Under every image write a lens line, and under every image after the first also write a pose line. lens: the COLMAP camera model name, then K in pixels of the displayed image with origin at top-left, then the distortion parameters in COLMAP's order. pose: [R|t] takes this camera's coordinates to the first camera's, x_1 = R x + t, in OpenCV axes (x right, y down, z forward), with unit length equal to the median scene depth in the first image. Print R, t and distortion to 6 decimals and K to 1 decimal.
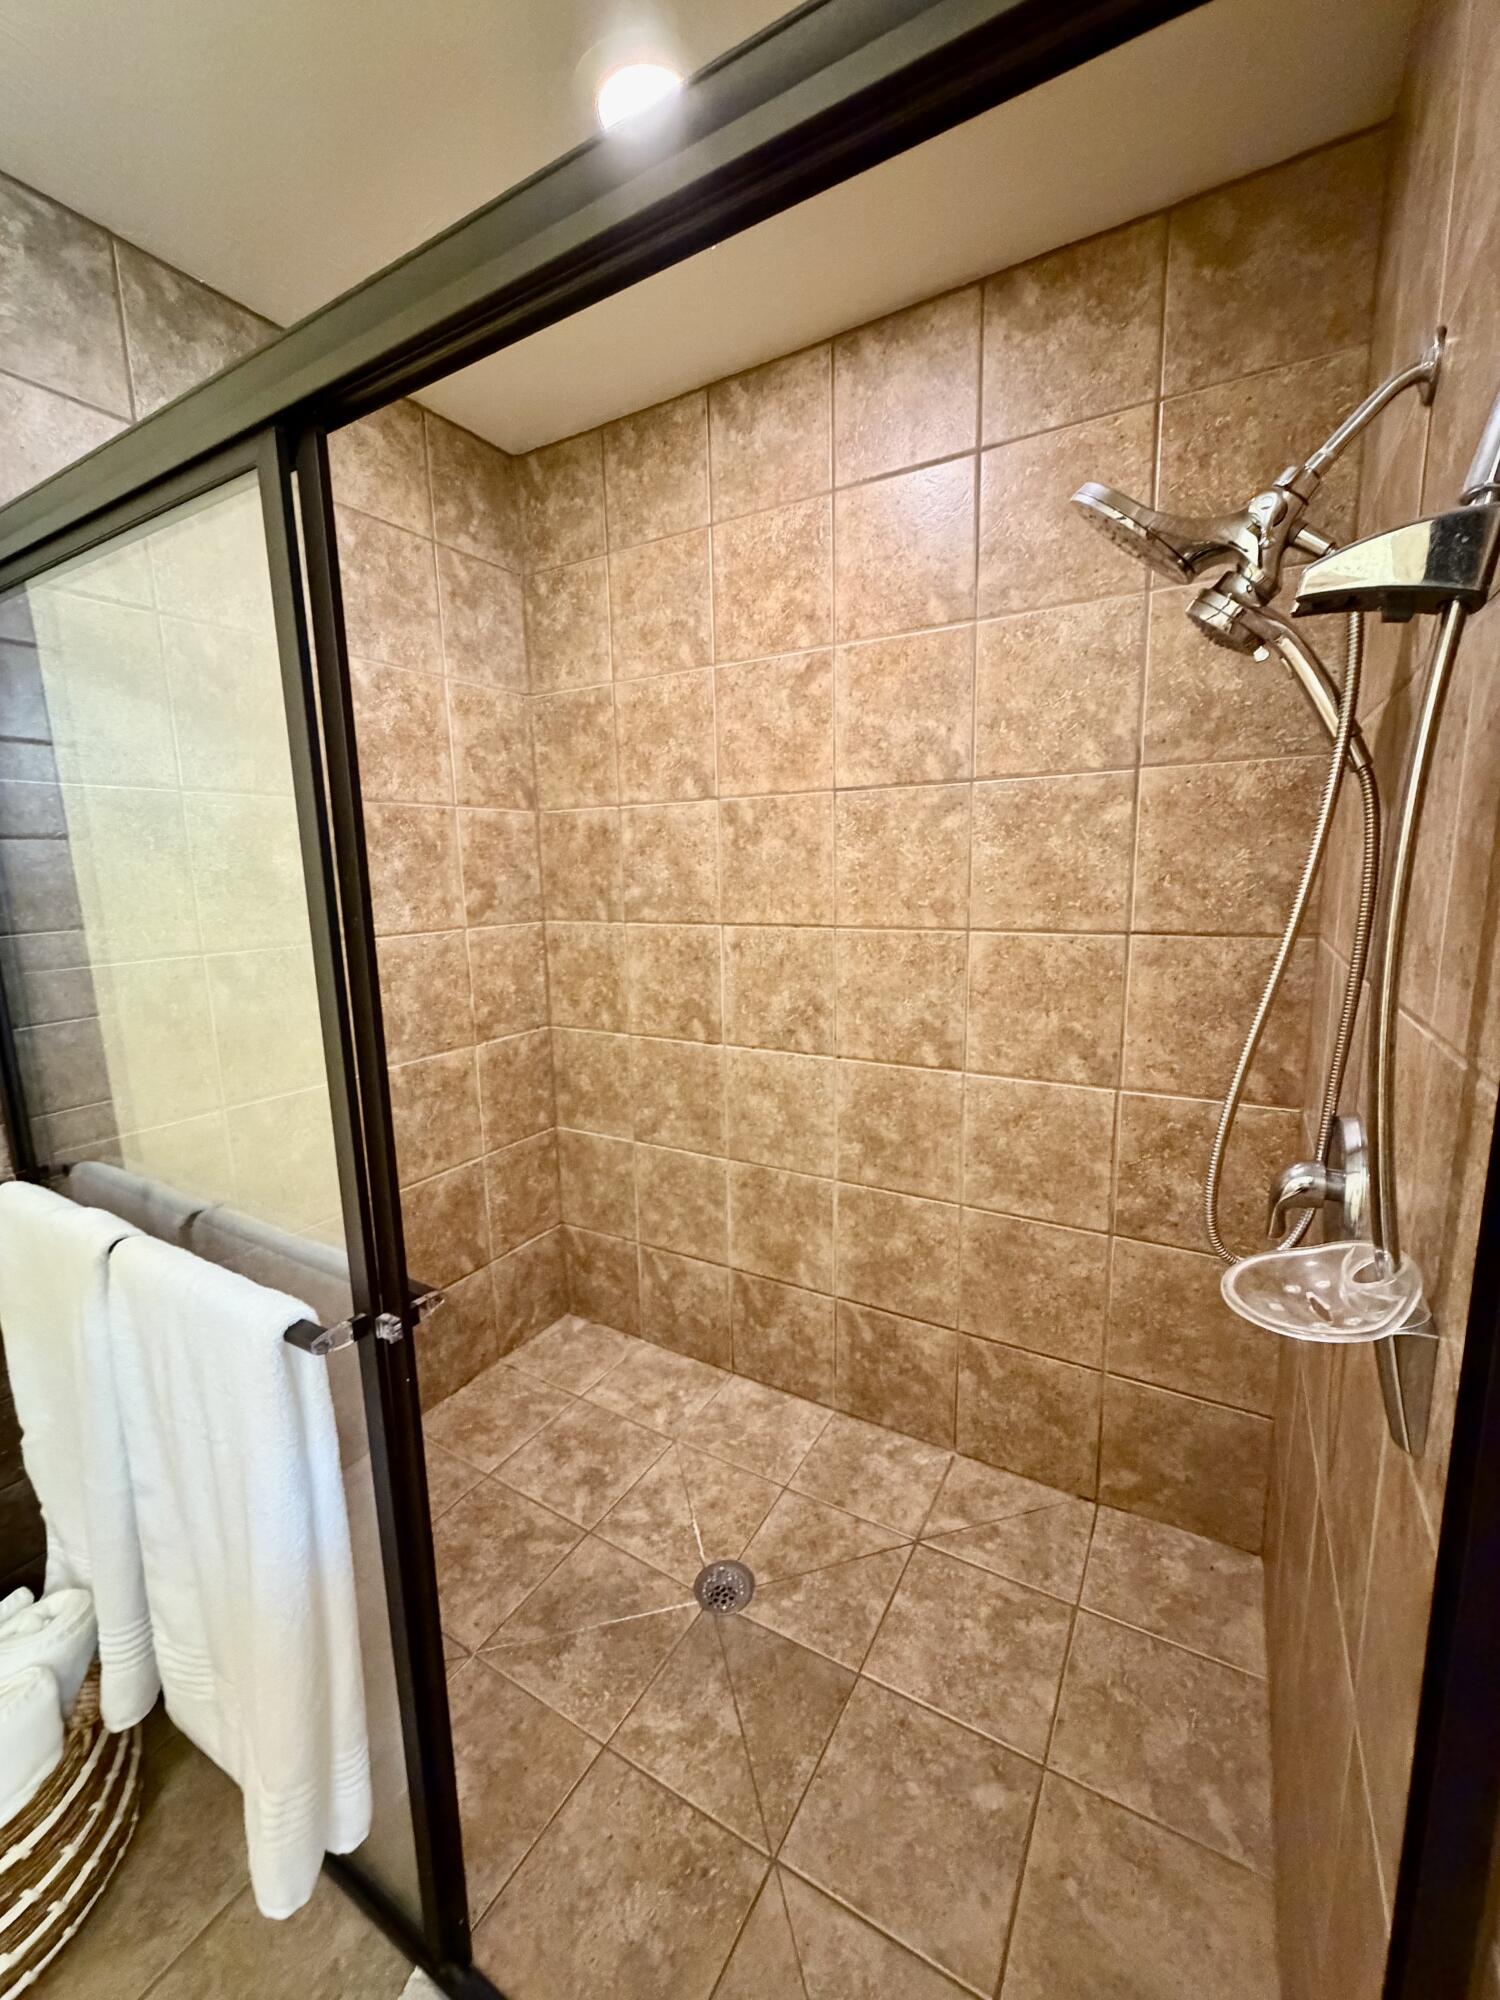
lens RADIAL K [[803.6, 0, 751.8], [0, 803.6, 995.1], [0, 0, 1]] dist [0.001817, 0.000406]
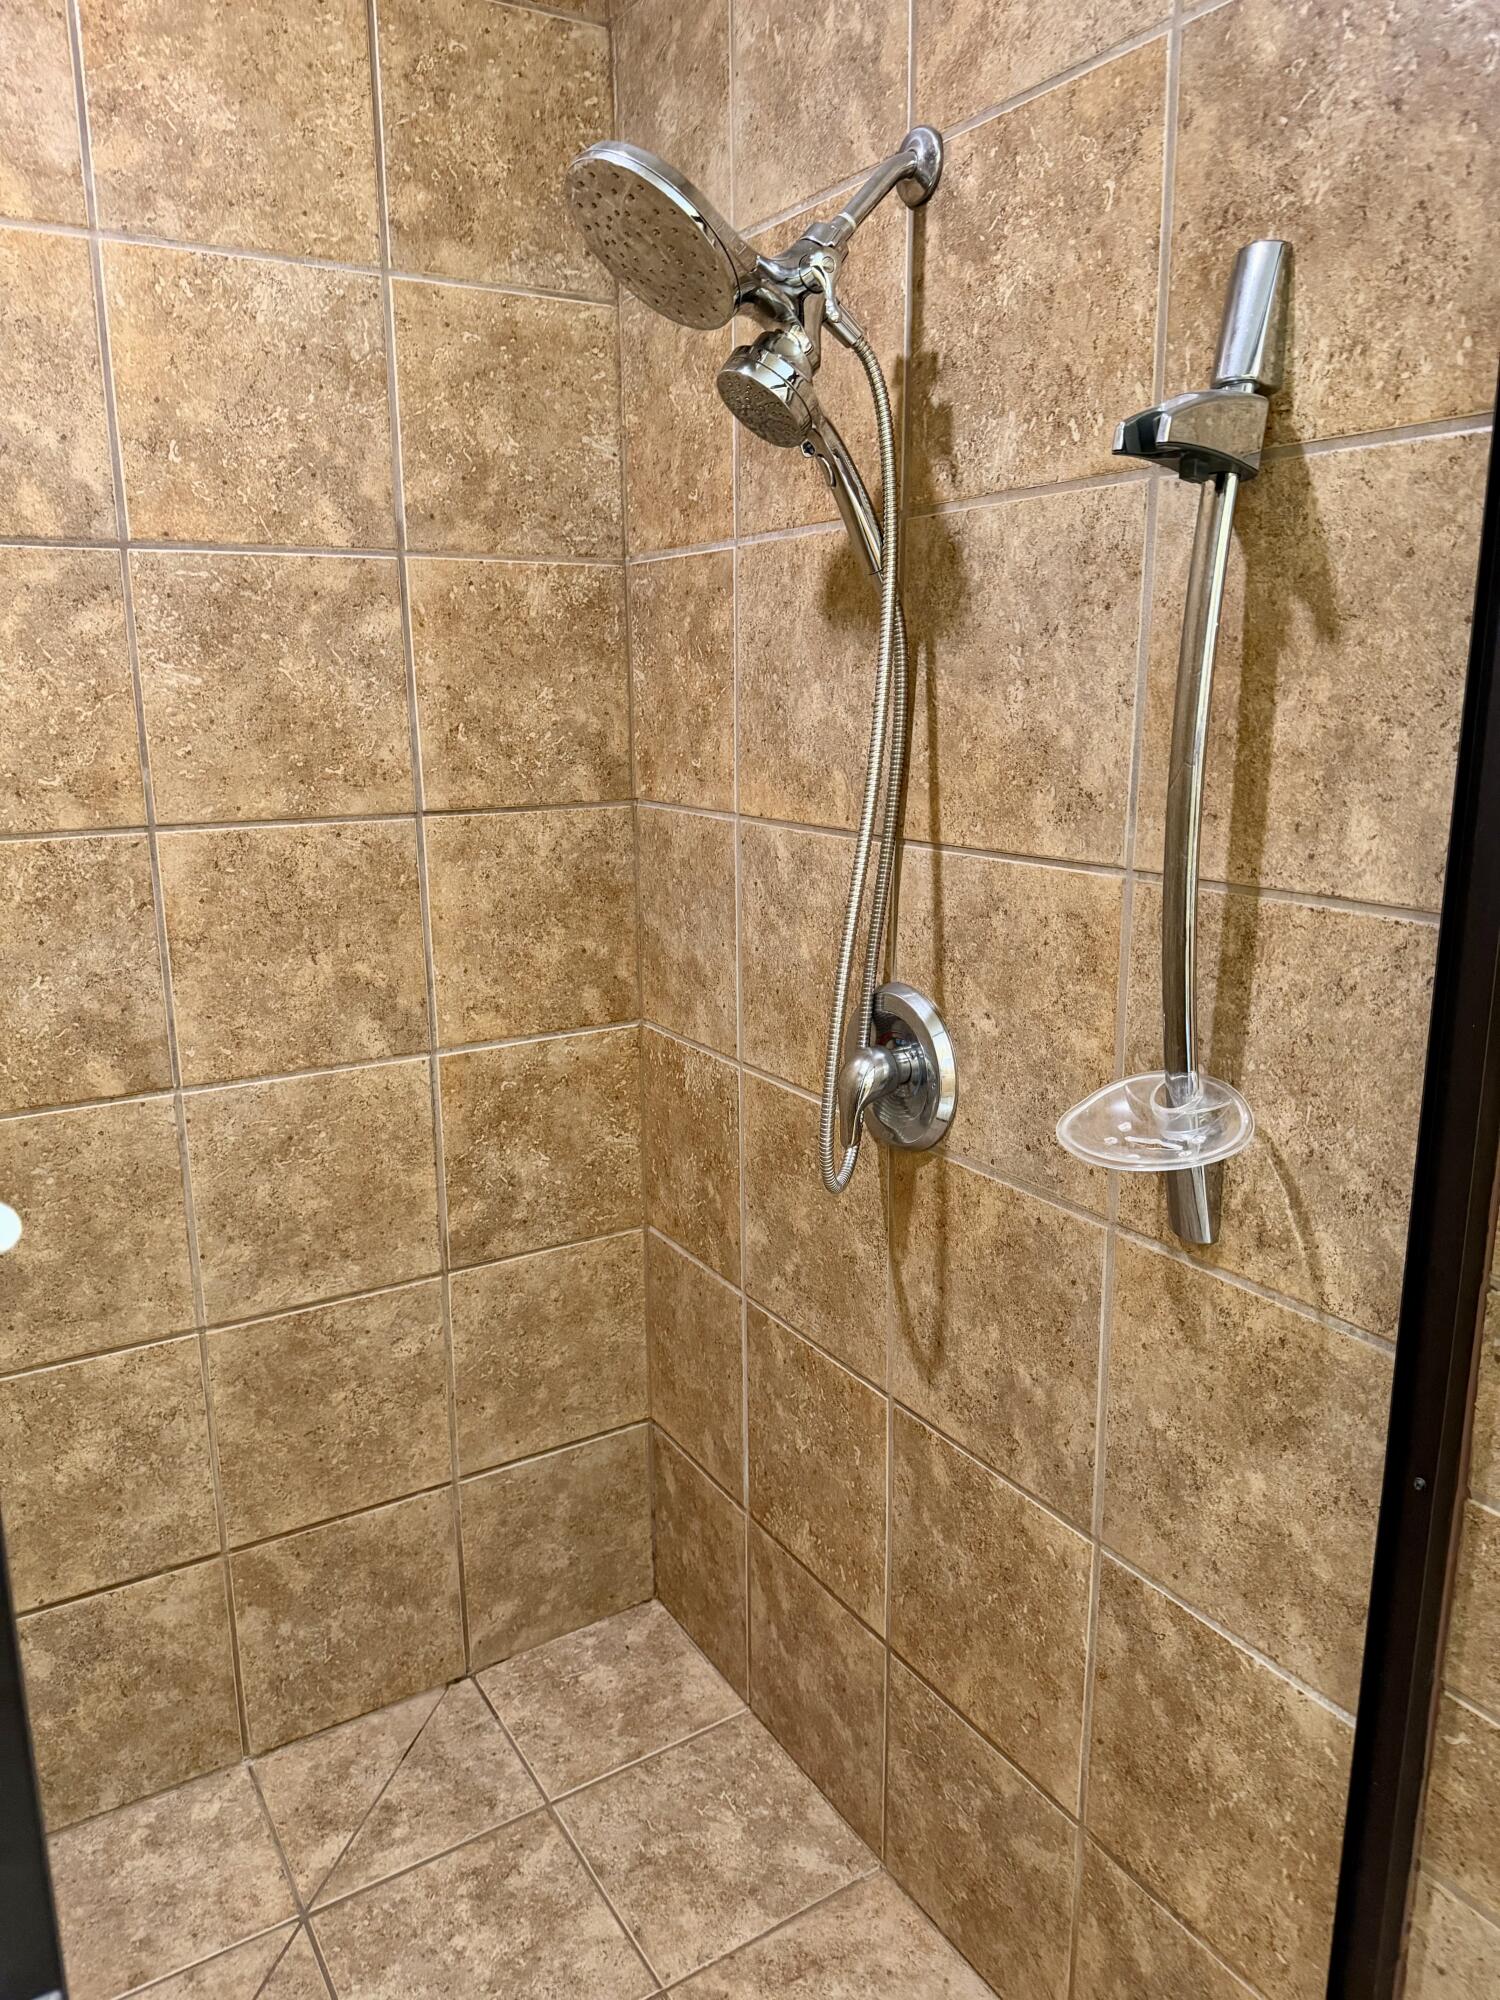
lens RADIAL K [[1412.6, 0, 750.0], [0, 1412.6, 1000.0], [0, 0, 1]] dist [0.055635, -0.073389]
pose [[0.470864, -0.179767, 0.863696, -0.408053], [0.138819, 0.981920, 0.128694, -0.037755], [-0.871216, 0.059300, 0.487306, 0.208268]]
